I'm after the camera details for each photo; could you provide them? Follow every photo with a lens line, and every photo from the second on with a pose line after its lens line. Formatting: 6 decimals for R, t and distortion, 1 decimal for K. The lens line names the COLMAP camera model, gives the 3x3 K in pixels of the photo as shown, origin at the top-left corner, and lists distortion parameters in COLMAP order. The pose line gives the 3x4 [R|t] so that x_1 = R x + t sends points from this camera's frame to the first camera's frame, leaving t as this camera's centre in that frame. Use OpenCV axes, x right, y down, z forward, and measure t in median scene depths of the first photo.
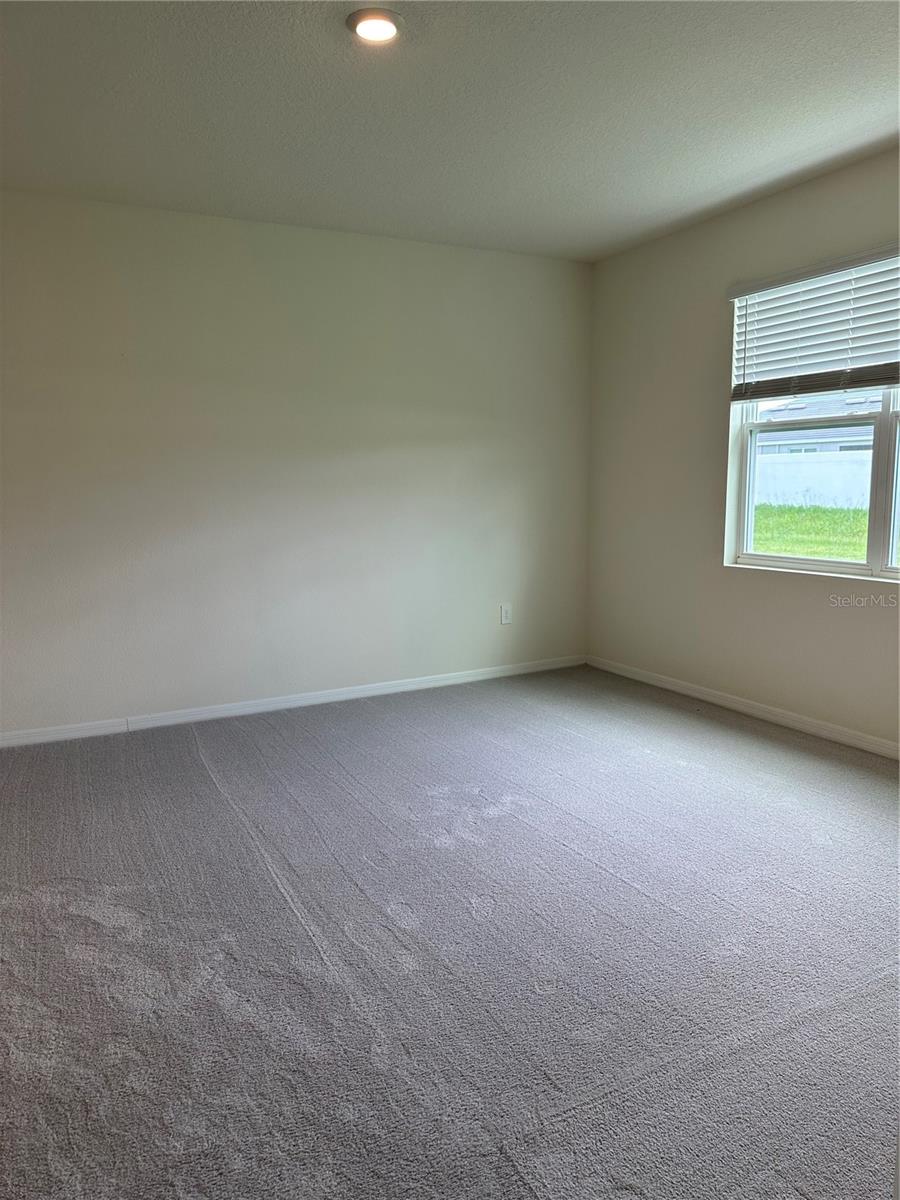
lens RADIAL K [[835.6, 0, 450.0], [0, 835.6, 600.0], [0, 0, 1]] dist [0.139570, -0.215080]
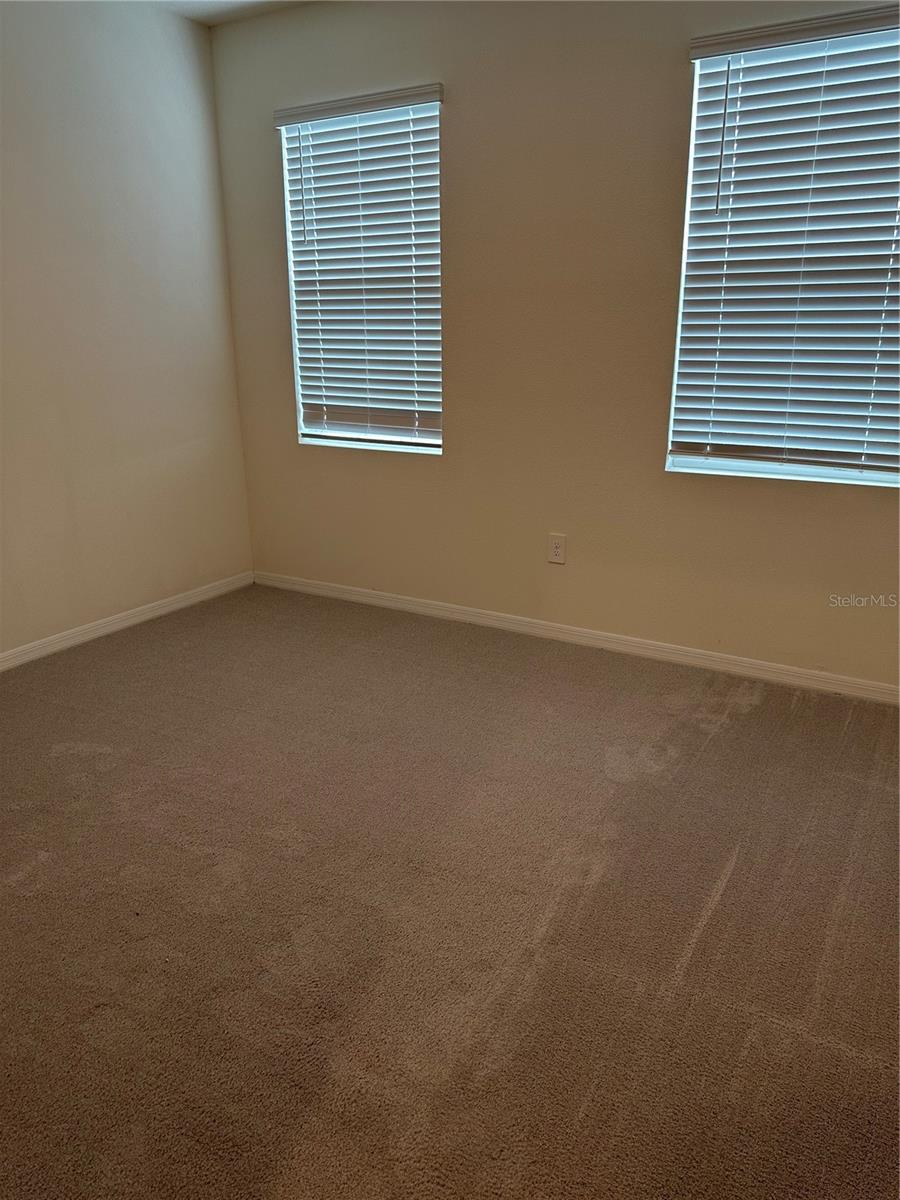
lens RADIAL K [[843.7, 0, 450.0], [0, 843.7, 600.0], [0, 0, 1]] dist [0.044720, -0.041718]
pose [[0.838602, -0.153029, 0.522809, -0.196101], [0.069275, 0.981898, 0.176288, -0.068422], [-0.540322, -0.111618, 0.834022, 0.452056]]
